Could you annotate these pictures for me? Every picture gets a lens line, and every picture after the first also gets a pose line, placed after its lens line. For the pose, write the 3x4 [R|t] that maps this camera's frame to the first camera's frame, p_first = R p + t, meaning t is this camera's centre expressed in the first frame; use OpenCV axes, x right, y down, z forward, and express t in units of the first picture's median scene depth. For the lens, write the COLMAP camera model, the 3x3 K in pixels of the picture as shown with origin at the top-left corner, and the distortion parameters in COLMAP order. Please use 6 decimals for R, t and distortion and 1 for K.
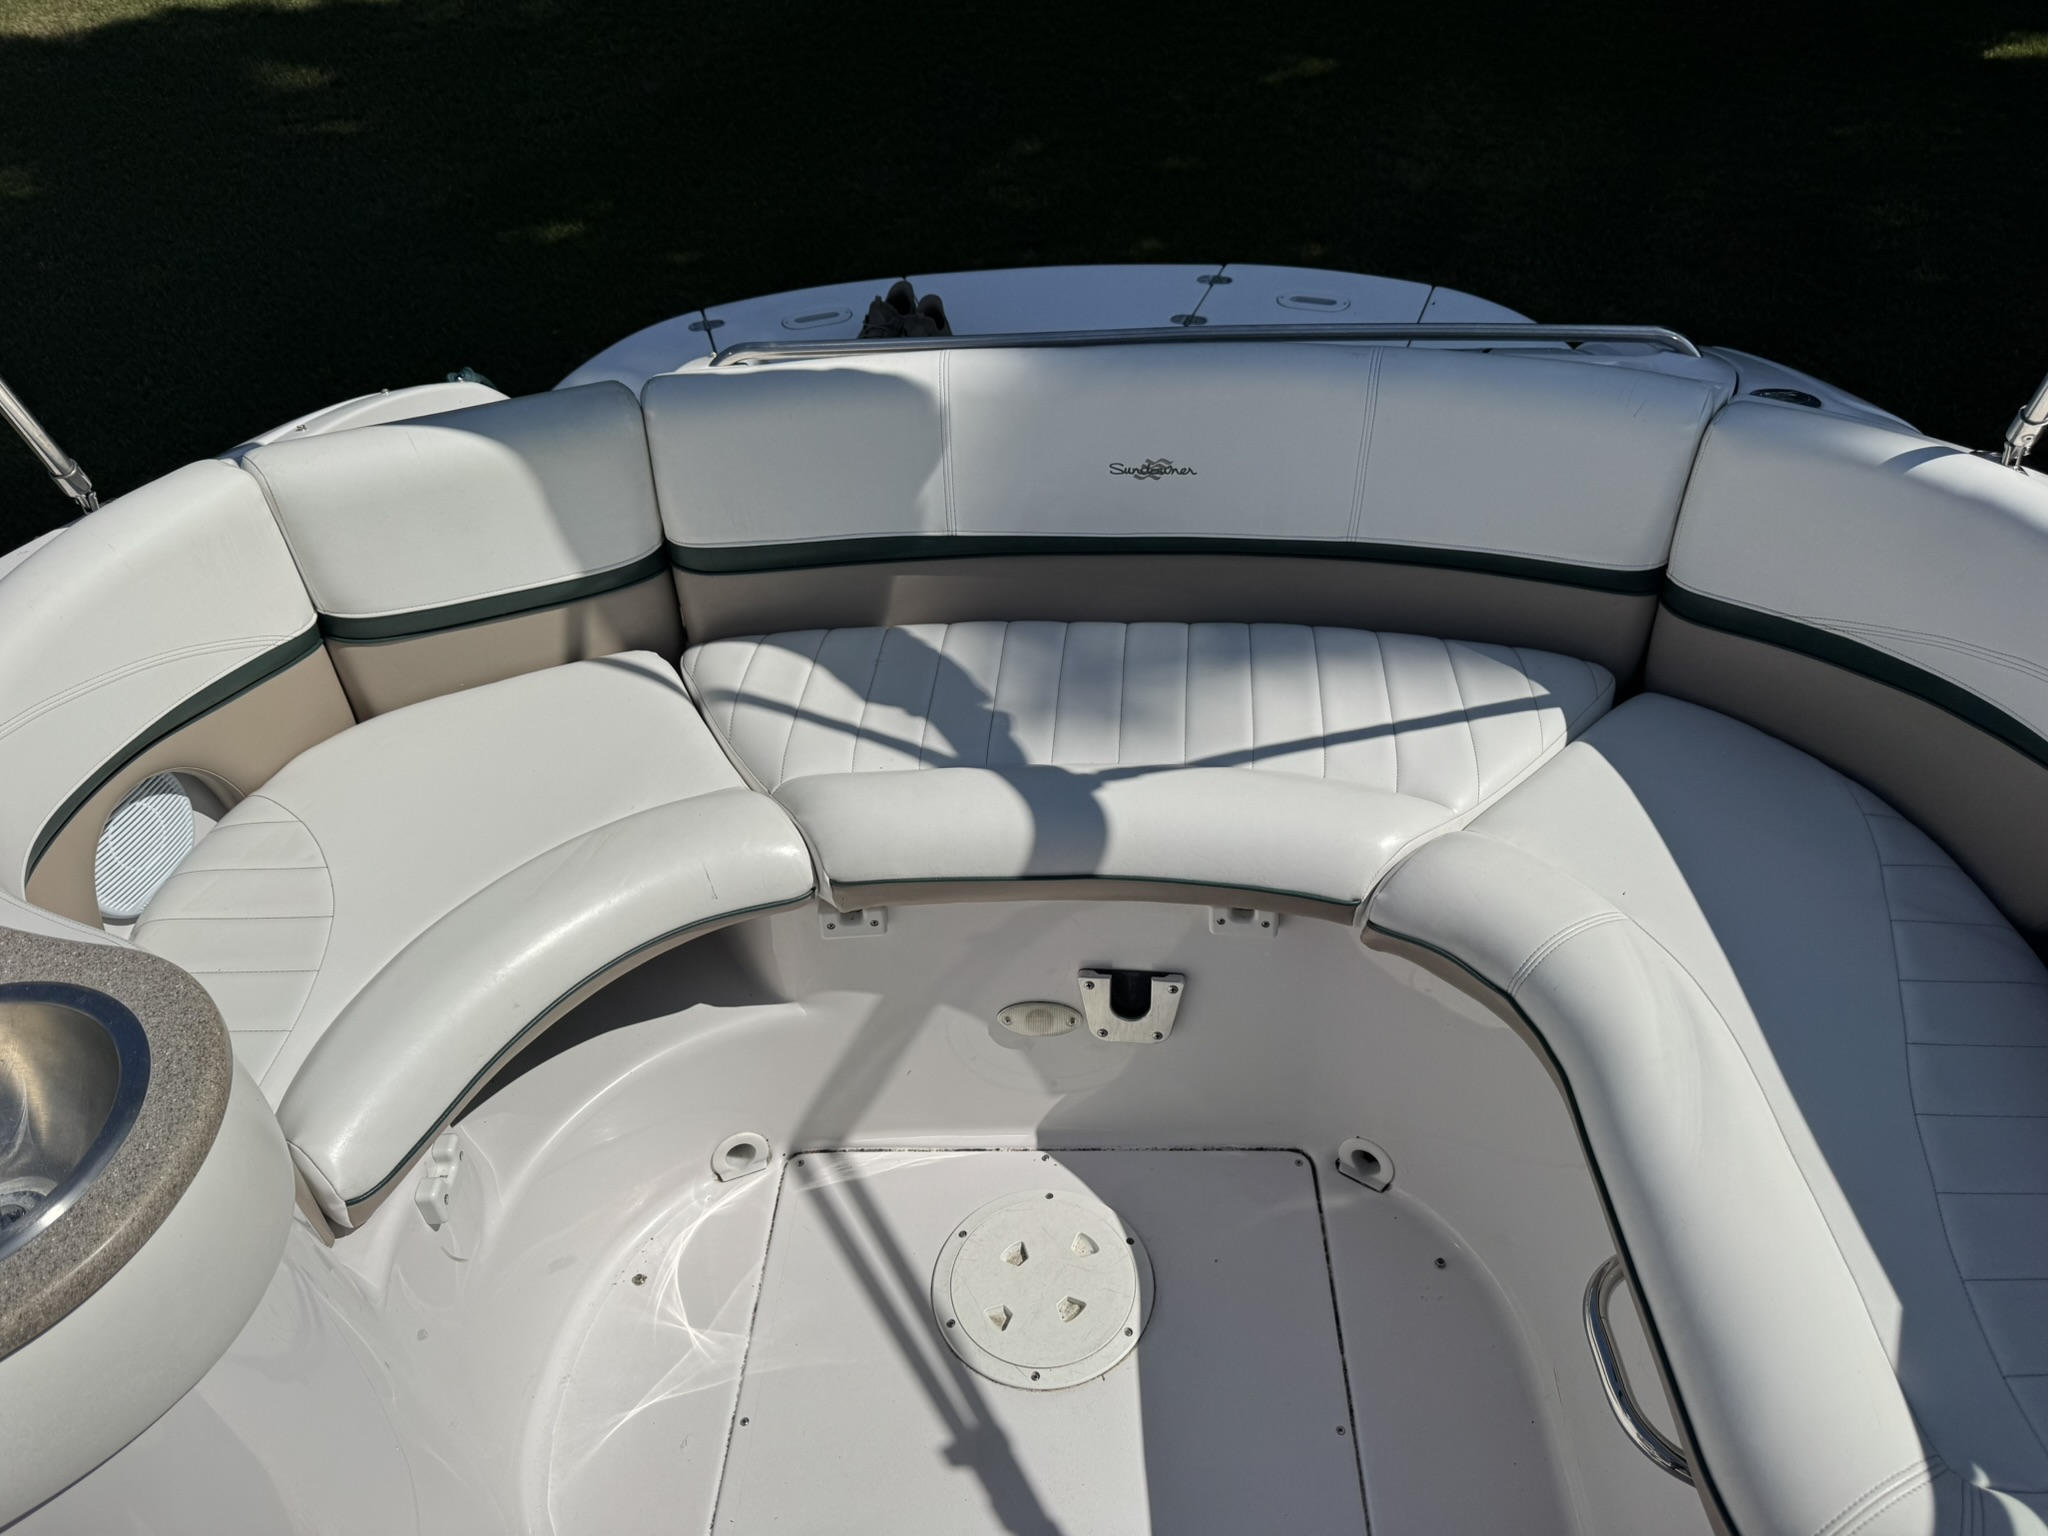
lens RADIAL K [[1417.8, 0, 996.5], [0, 1417.8, 776.7], [0, 0, 1]] dist [0.149140, -0.209746]
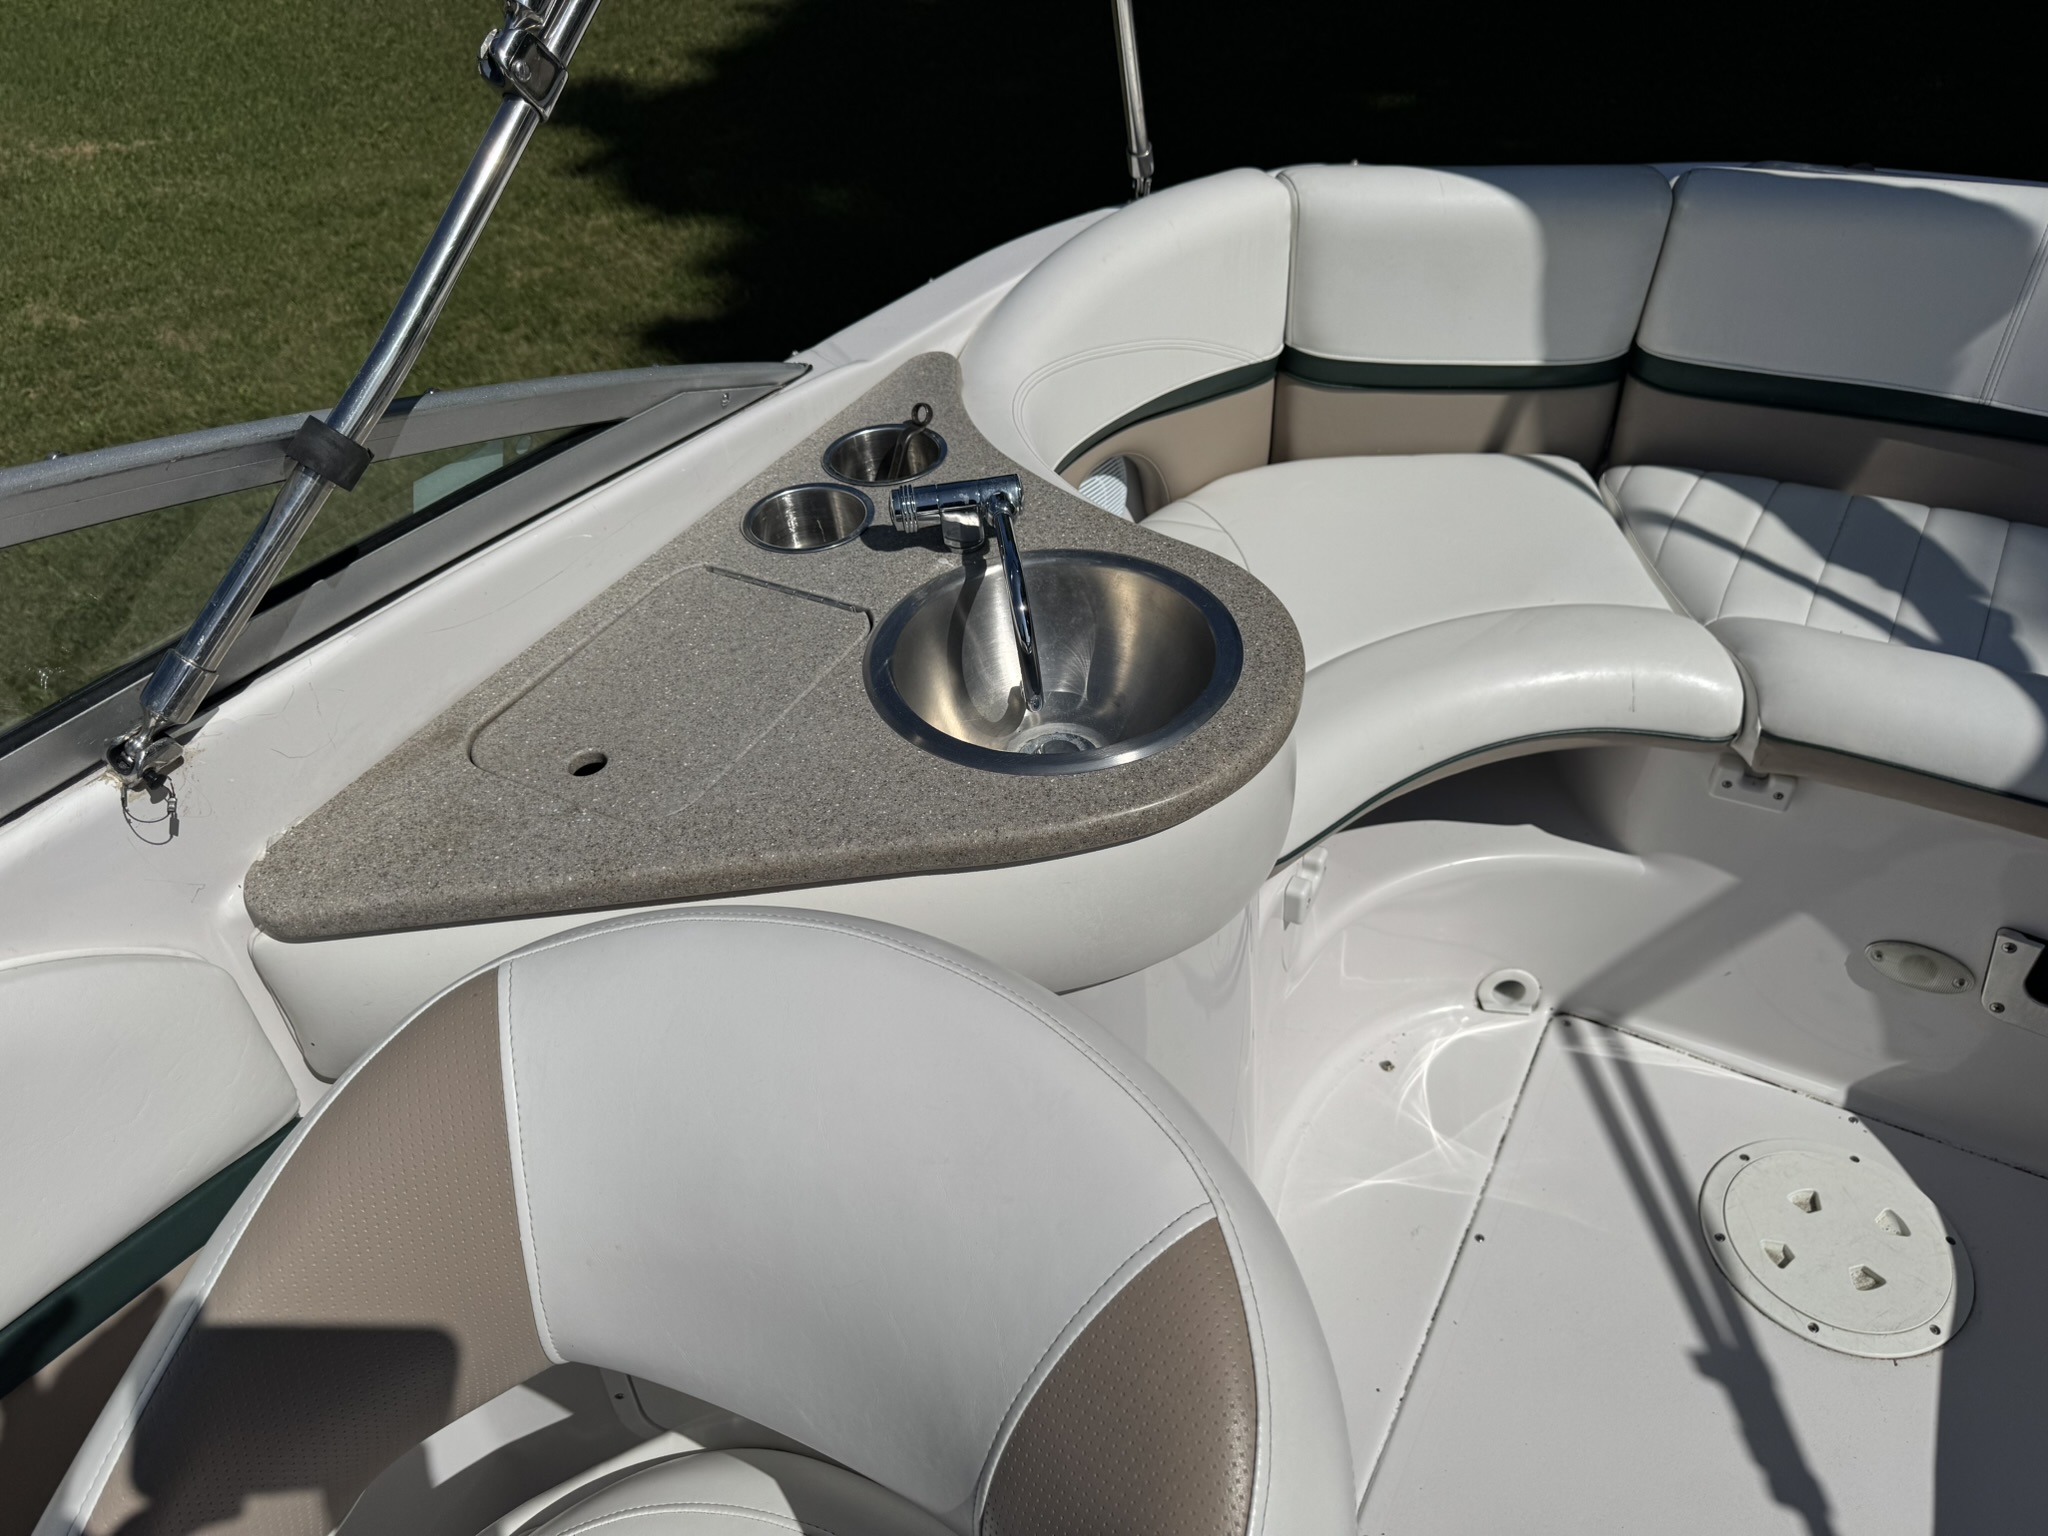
lens RADIAL K [[1427.8, 0, 1025.0], [0, 1427.8, 774.0], [0, 0, 1]] dist [0.042433, -0.041635]
pose [[0.893039, 0.302586, -0.333051, -0.200416], [-0.287359, 0.953064, 0.095364, 0.132095], [0.346275, 0.010541, 0.938074, -0.012411]]
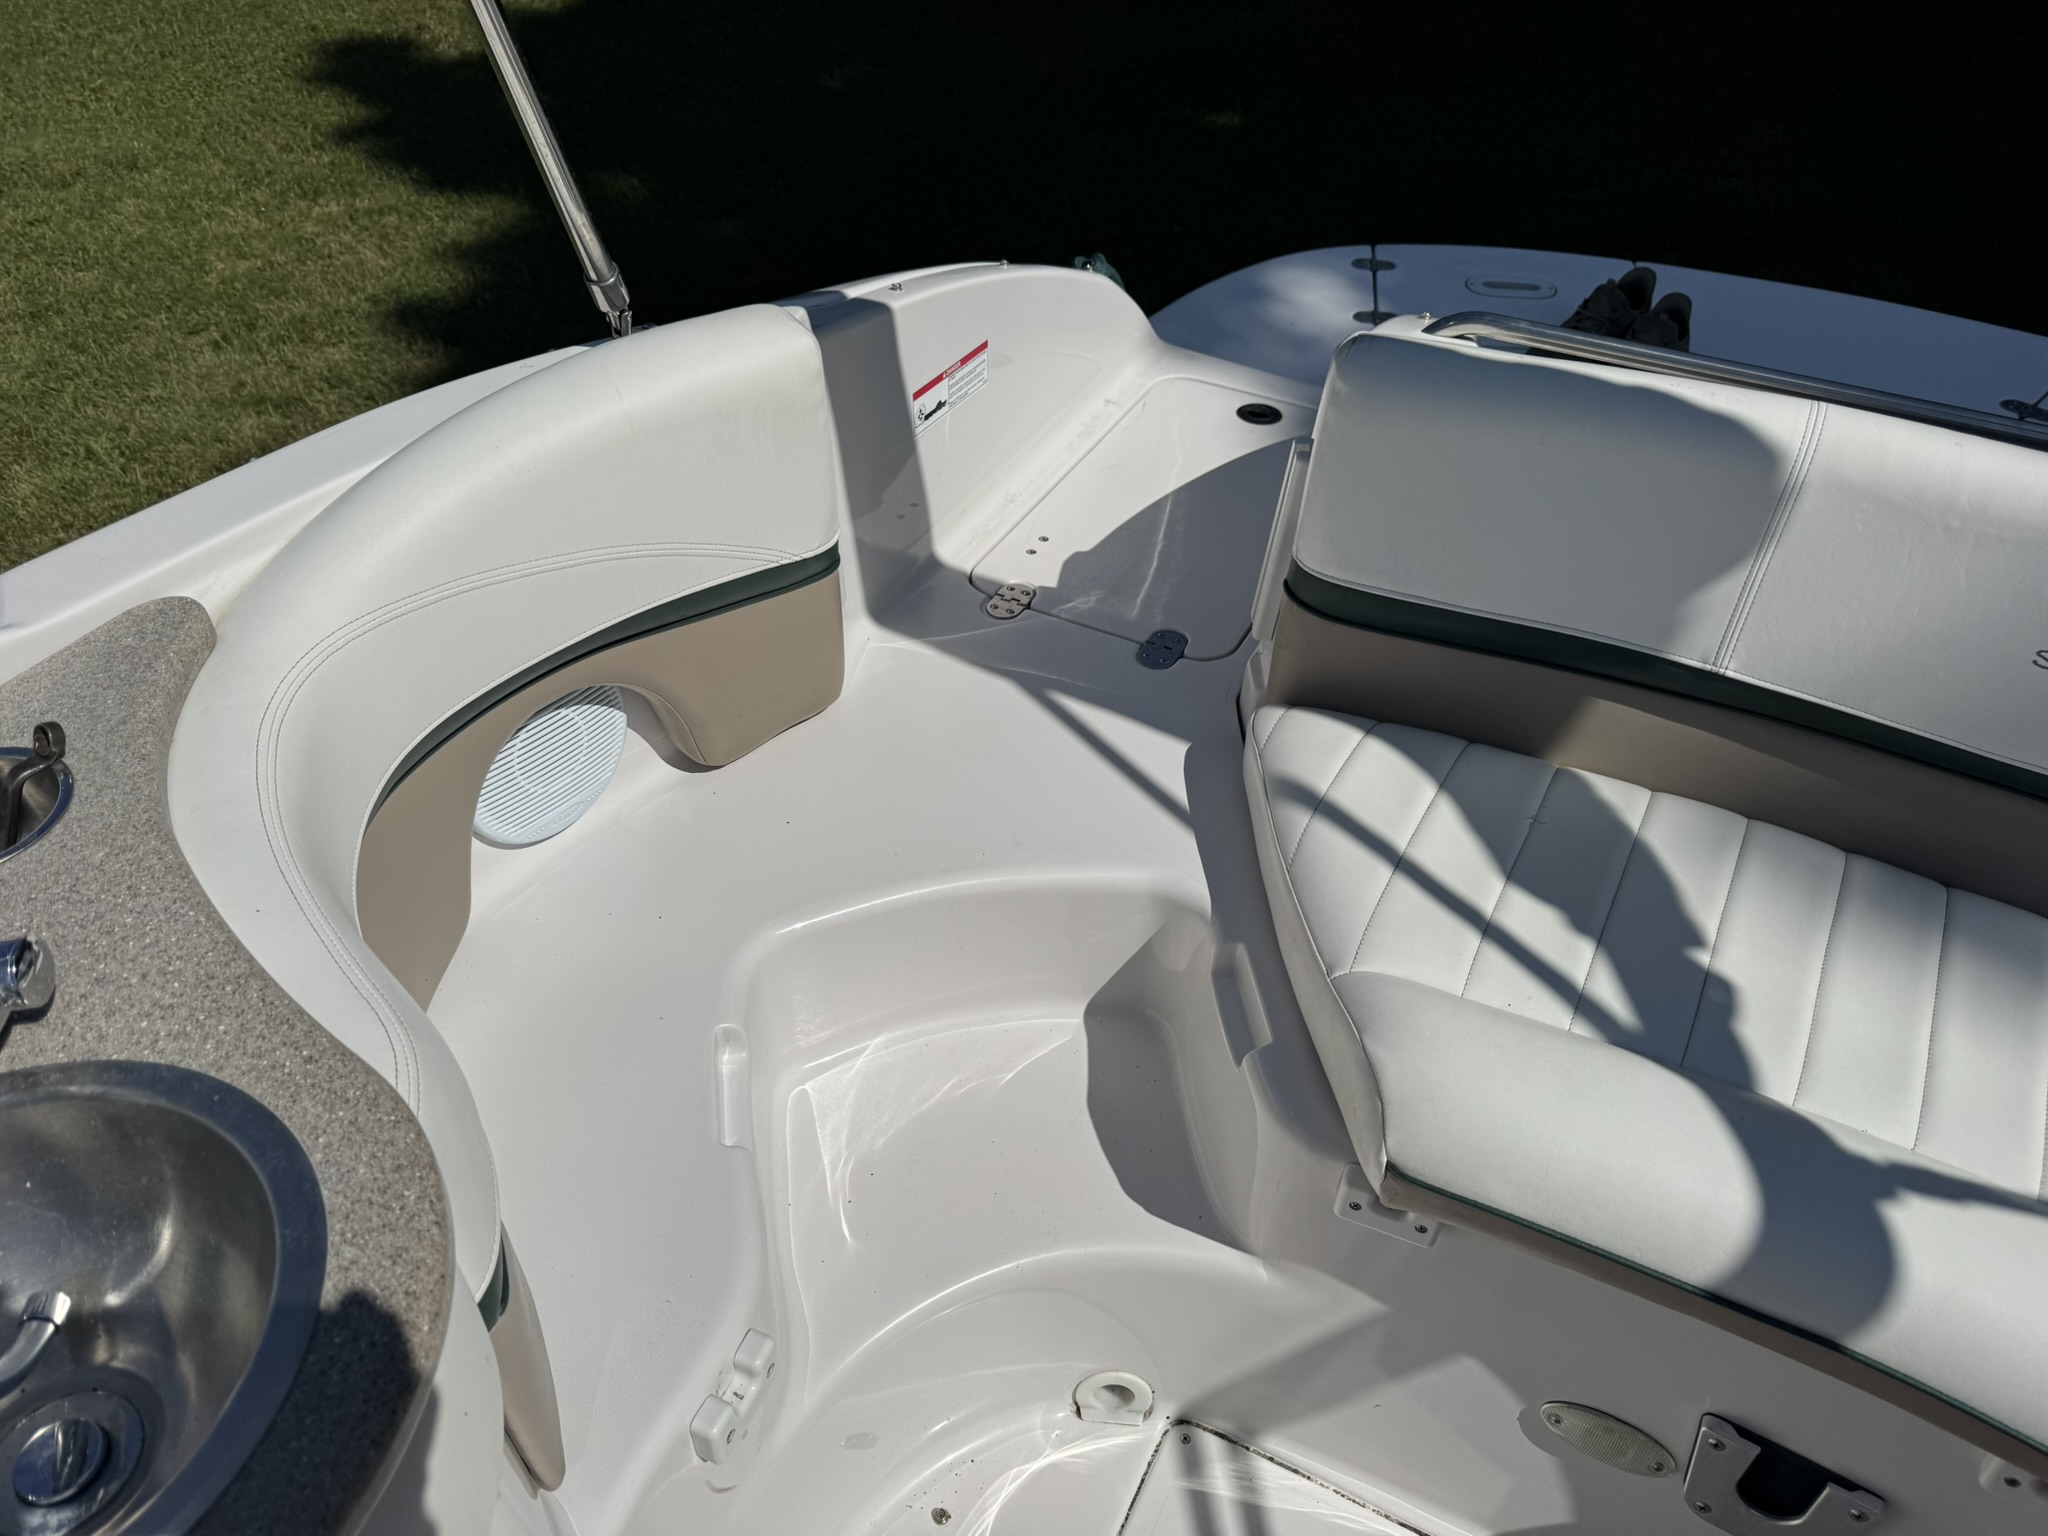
lens RADIAL K [[1430.1, 0, 1017.3], [0, 1430.1, 761.3], [0, 0, 1]] dist [0.019897, -0.004500]
pose [[0.907987, 0.325865, -0.263386, -0.142424], [-0.315965, 0.945361, 0.080369, -0.087614], [0.275184, 0.010247, 0.961337, 0.297909]]
